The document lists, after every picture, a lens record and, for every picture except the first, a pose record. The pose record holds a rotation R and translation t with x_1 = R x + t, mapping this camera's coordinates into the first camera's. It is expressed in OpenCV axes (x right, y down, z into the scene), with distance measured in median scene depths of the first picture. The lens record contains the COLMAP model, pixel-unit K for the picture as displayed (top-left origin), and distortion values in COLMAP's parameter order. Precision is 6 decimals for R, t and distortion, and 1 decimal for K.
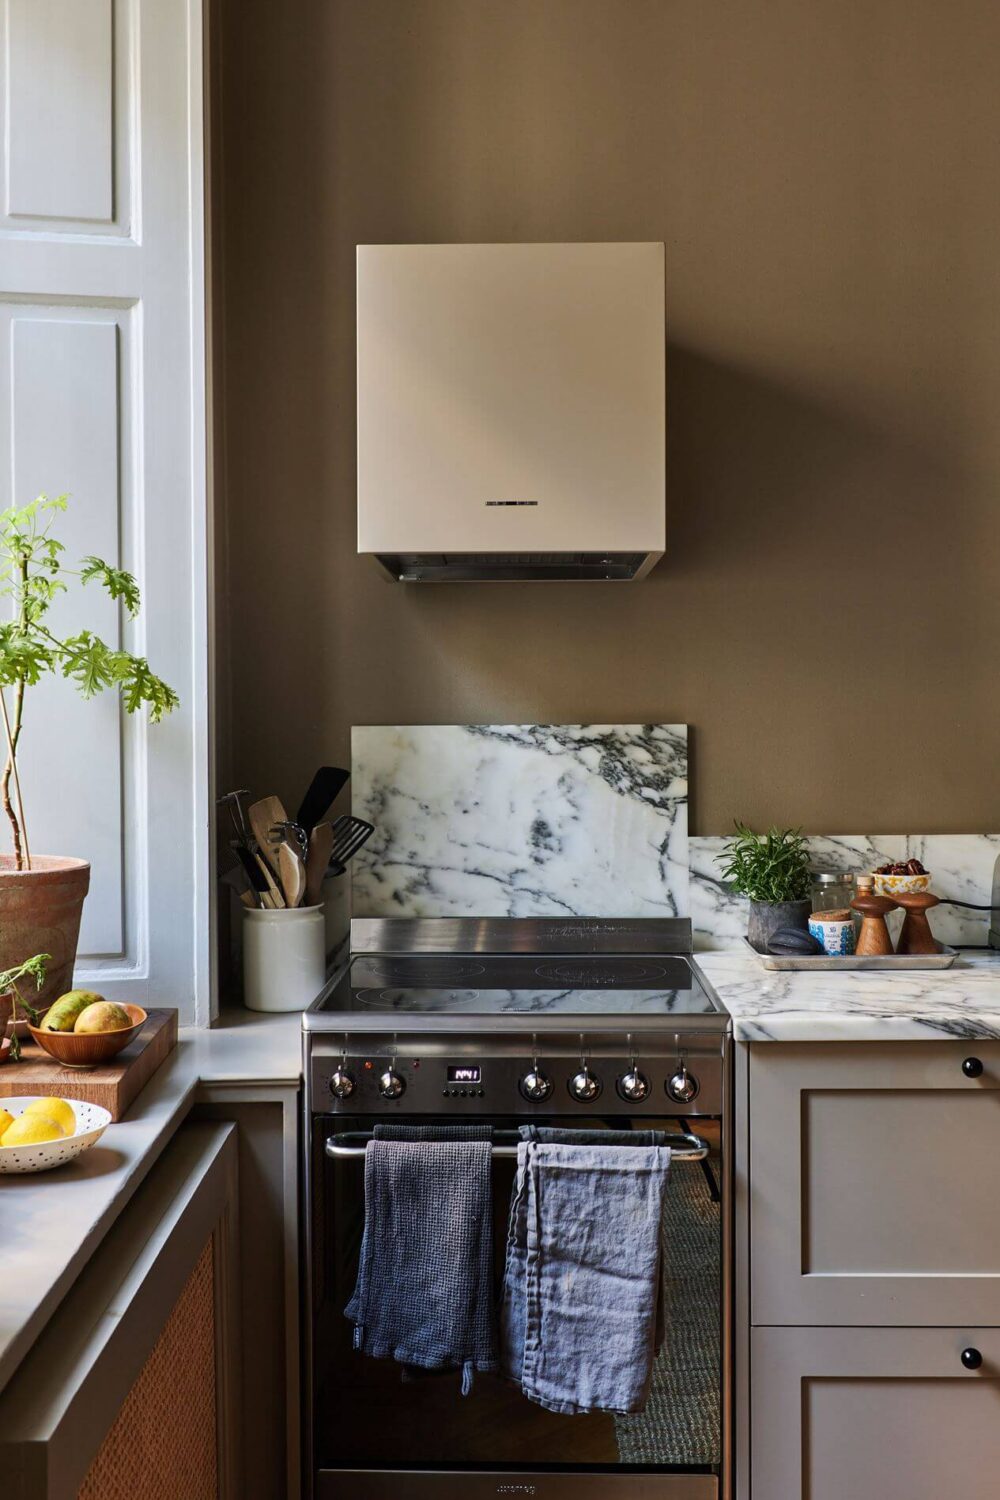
lens RADIAL K [[1455.2, 0, 548.1], [0, 1455.2, 721.5], [0, 0, 1]] dist [-0.017914, 0.000000]
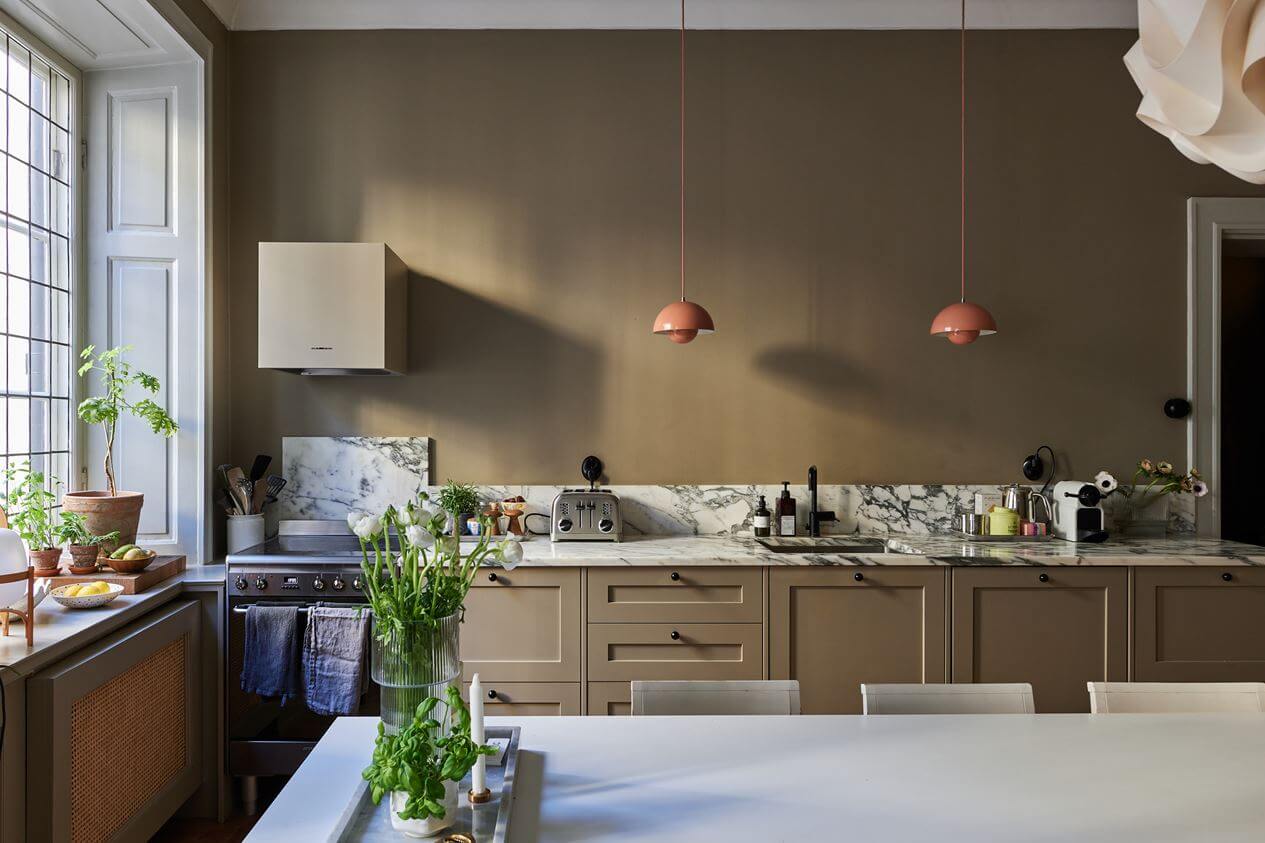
lens RADIAL K [[883.1, 0, 614.5], [0, 883.1, 414.3], [0, 0, 1]] dist [0.007941, -0.001652]
pose [[0.999838, 0.007230, 0.016498, 0.427874], [-0.007086, 0.999937, -0.008756, -0.028227], [-0.016561, 0.008638, 0.999826, -0.477330]]
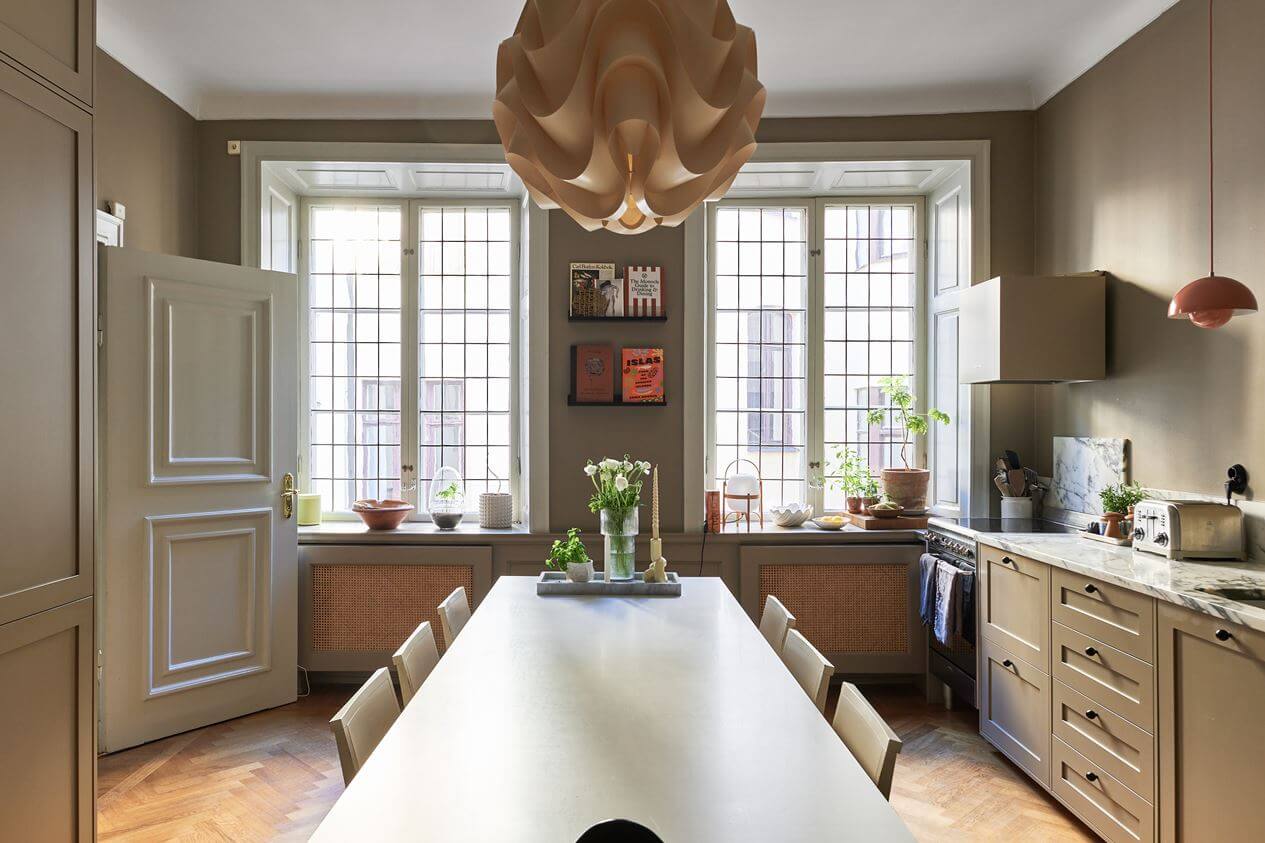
lens RADIAL K [[883.1, 0, 578.1], [0, 883.1, 408.3], [0, 0, 1]] dist [0.007941, -0.001652]
pose [[-0.024376, -0.011917, -0.999632, 1.814480], [-0.006796, 0.999908, -0.011755, -0.029068], [0.999680, 0.006507, -0.024454, 0.168484]]
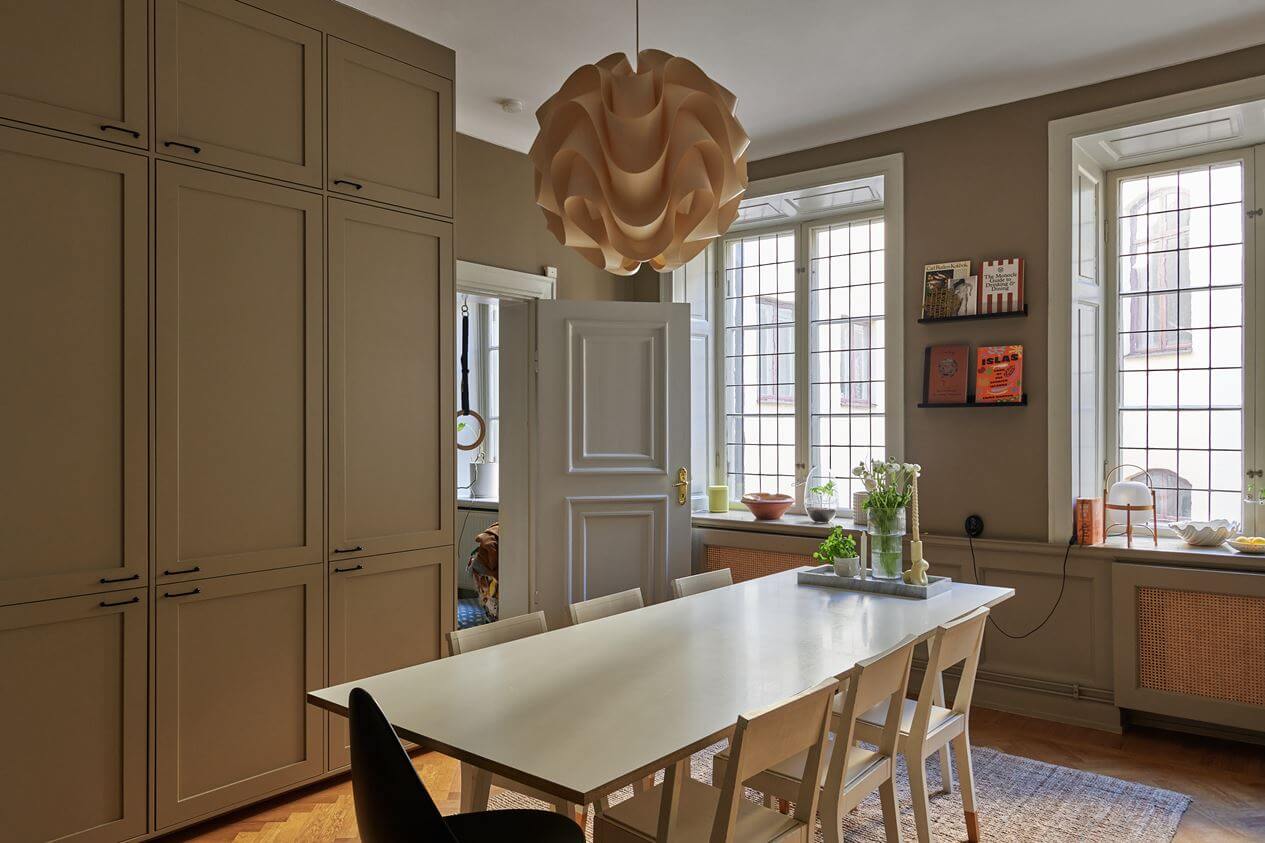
lens RADIAL K [[870.6, 0, 698.2], [0, 870.6, 421.3], [0, 0, 1]] dist [0.001600, -0.004323]
pose [[-0.630660, -0.002385, -0.776056, 1.680485], [0.001944, 0.999987, -0.004653, -0.019643], [0.776057, -0.004443, -0.630647, 0.936020]]
